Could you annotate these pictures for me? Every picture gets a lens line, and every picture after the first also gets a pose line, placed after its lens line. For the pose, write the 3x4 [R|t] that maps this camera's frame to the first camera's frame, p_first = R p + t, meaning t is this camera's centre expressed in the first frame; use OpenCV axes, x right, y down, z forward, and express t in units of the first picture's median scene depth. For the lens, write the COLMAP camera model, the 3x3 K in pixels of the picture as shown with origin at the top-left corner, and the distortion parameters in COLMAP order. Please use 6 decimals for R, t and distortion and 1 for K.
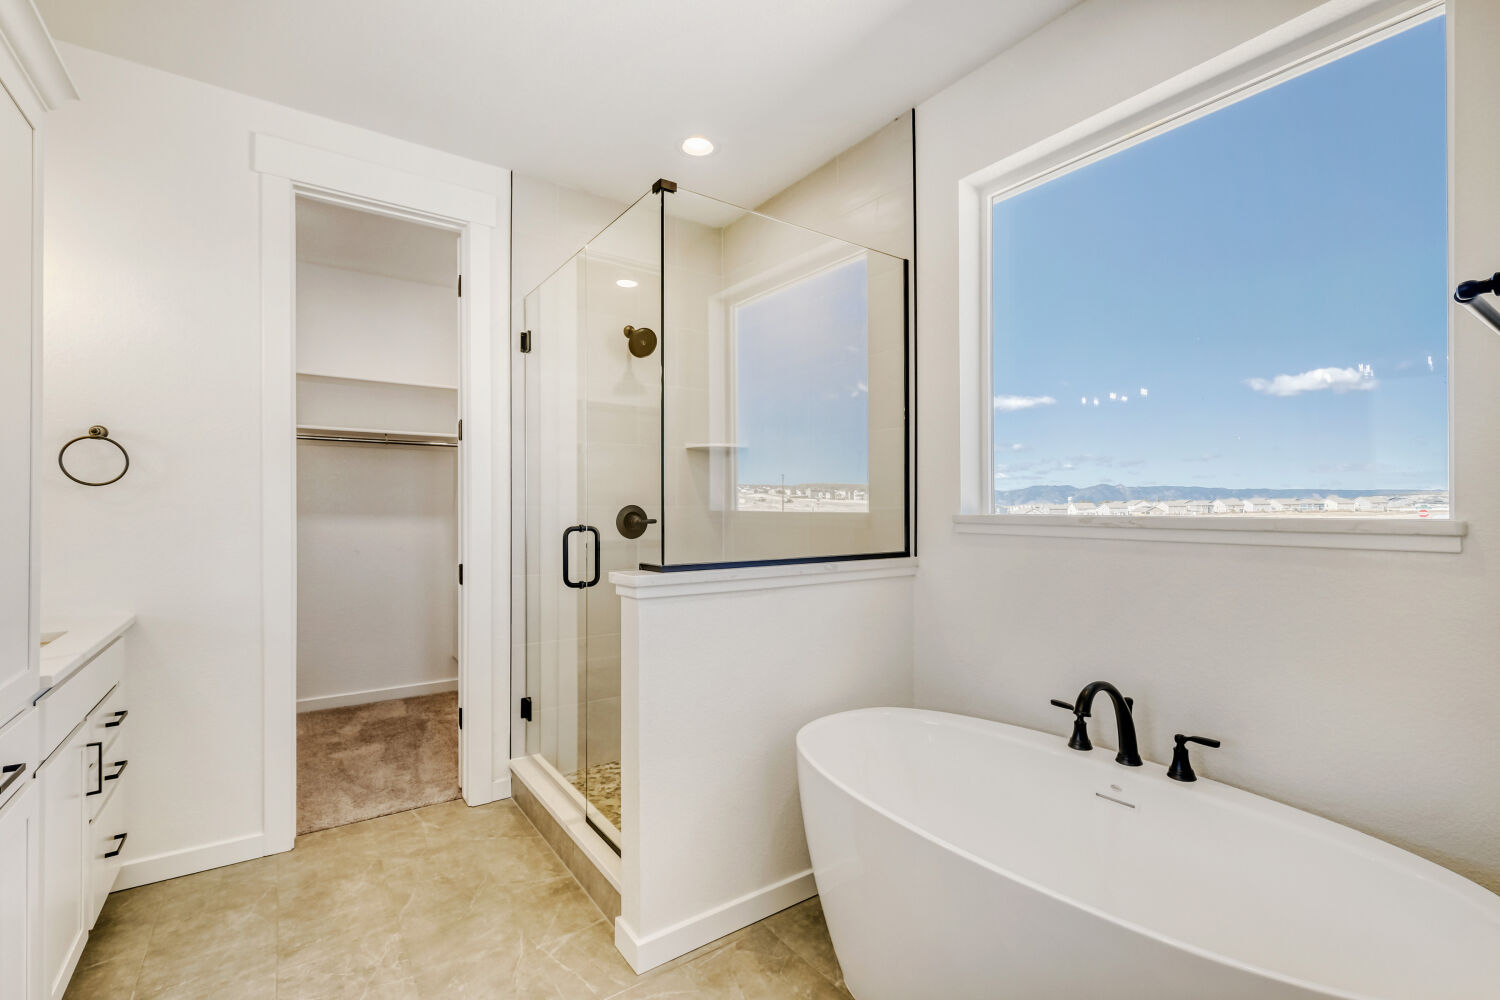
lens RADIAL K [[664.5, 0, 740.3], [0, 664.5, 503.9], [0, 0, 1]] dist [-0.004298, -0.000041]
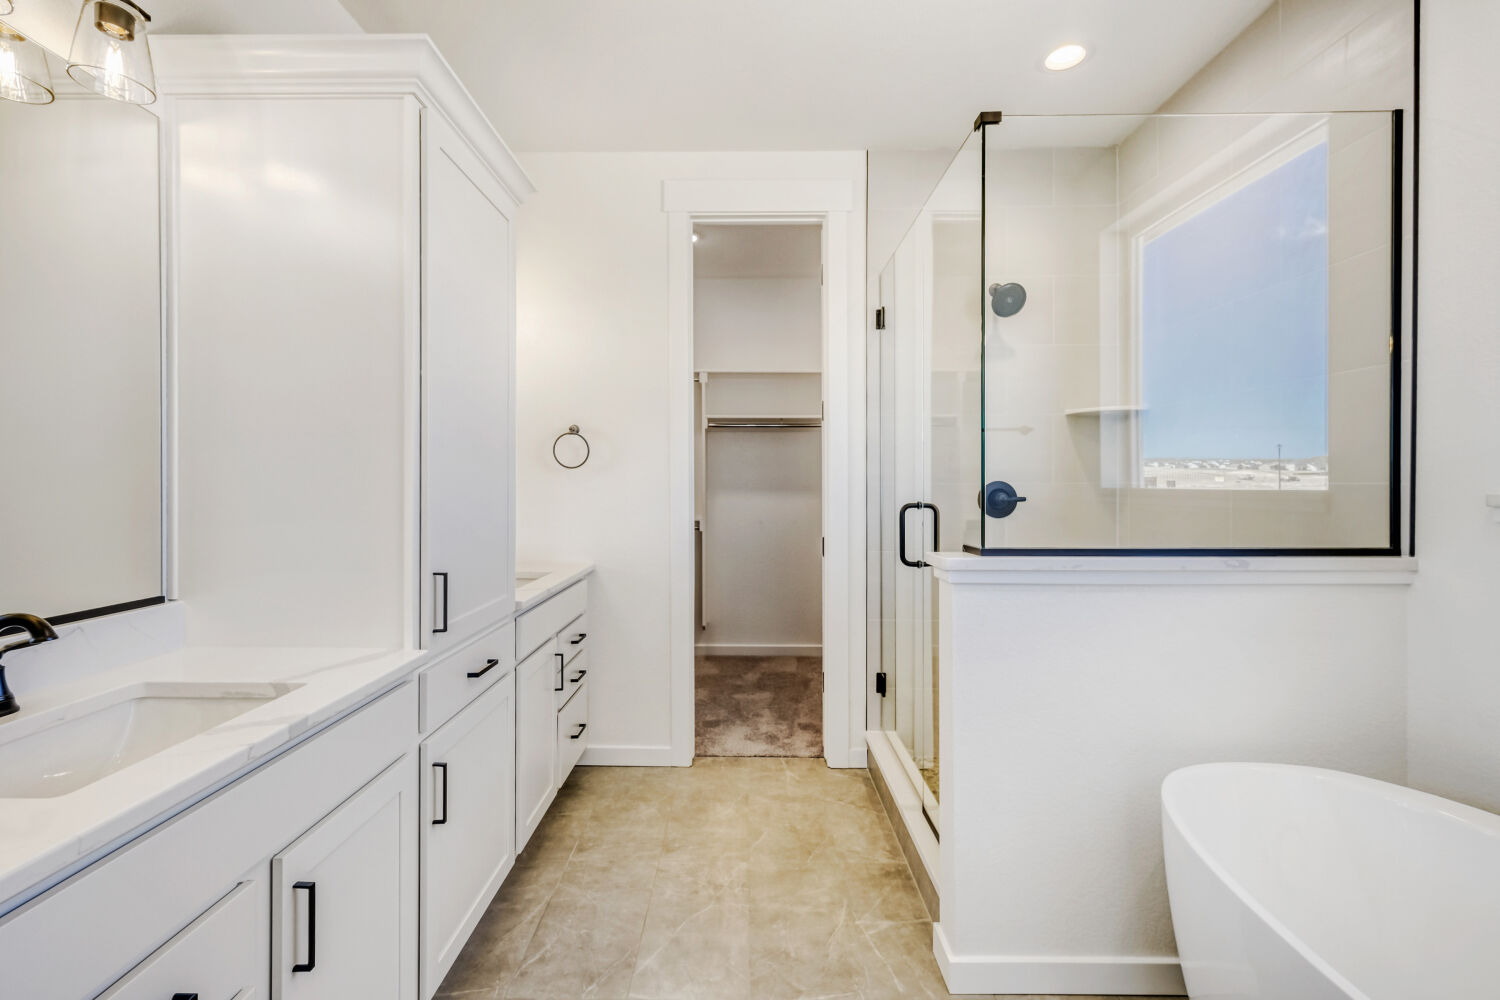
lens RADIAL K [[664.5, 0, 745.0], [0, 664.5, 491.0], [0, 0, 1]] dist [-0.004298, -0.000041]
pose [[0.811087, 0.003669, -0.584914, 0.114645], [0.002870, 0.999943, 0.010252, 0.005540], [0.584918, -0.009994, 0.811031, 0.078499]]
